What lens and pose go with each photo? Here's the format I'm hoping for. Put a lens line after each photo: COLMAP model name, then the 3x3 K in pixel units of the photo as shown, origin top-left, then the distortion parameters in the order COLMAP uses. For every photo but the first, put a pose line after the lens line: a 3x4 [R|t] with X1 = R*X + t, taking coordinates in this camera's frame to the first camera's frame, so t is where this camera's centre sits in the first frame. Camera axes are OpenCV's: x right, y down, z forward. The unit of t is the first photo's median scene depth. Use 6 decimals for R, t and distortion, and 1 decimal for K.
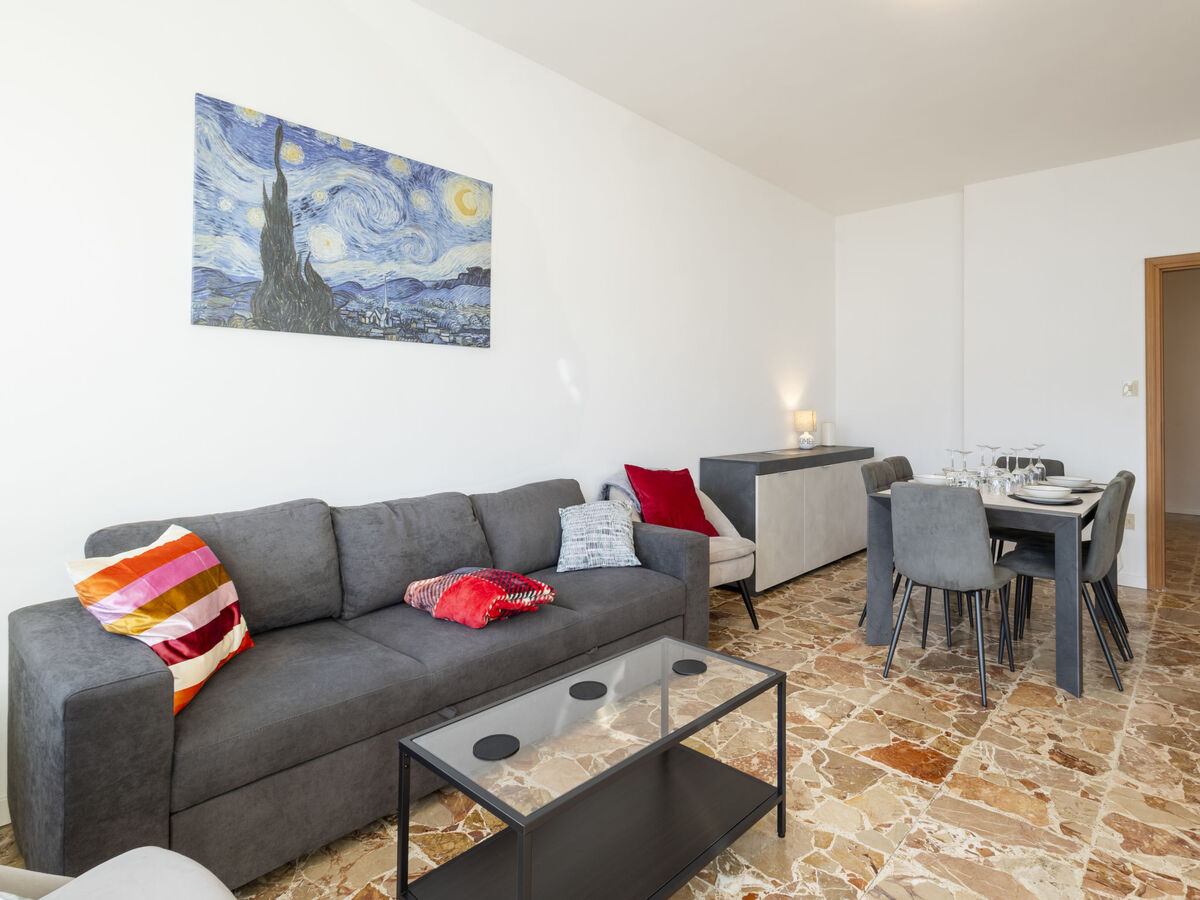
lens RADIAL K [[647.5, 0, 671.4], [0, 647.5, 392.0], [0, 0, 1]] dist [-0.000478, 0.001054]
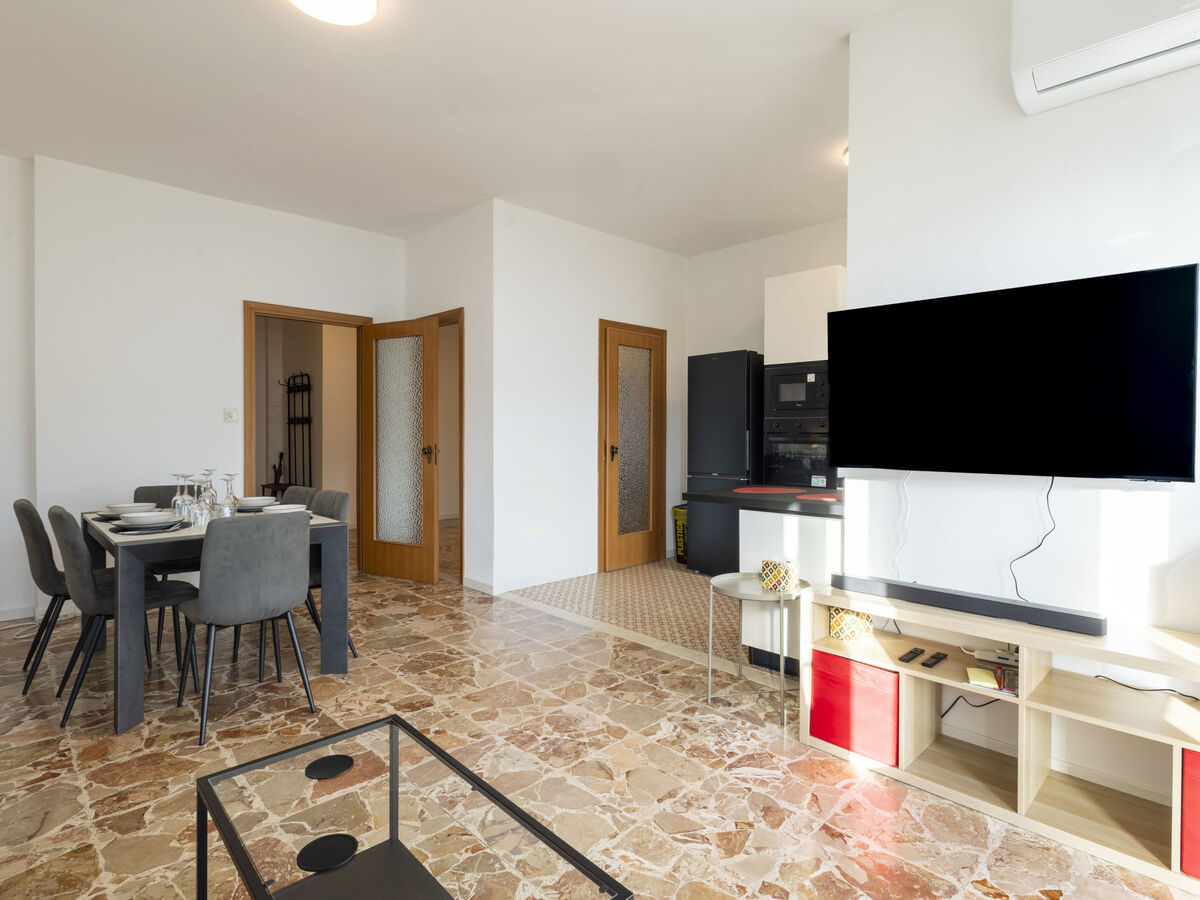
lens RADIAL K [[633.2, 0, 633.2], [0, 633.2, 436.0], [0, 0, 1]] dist [0.001929, -0.000332]
pose [[0.100911, -0.013411, 0.994805, -0.489151], [-0.020301, 0.999673, 0.015536, 0.001720], [-0.994688, -0.021763, 0.100606, 0.376678]]
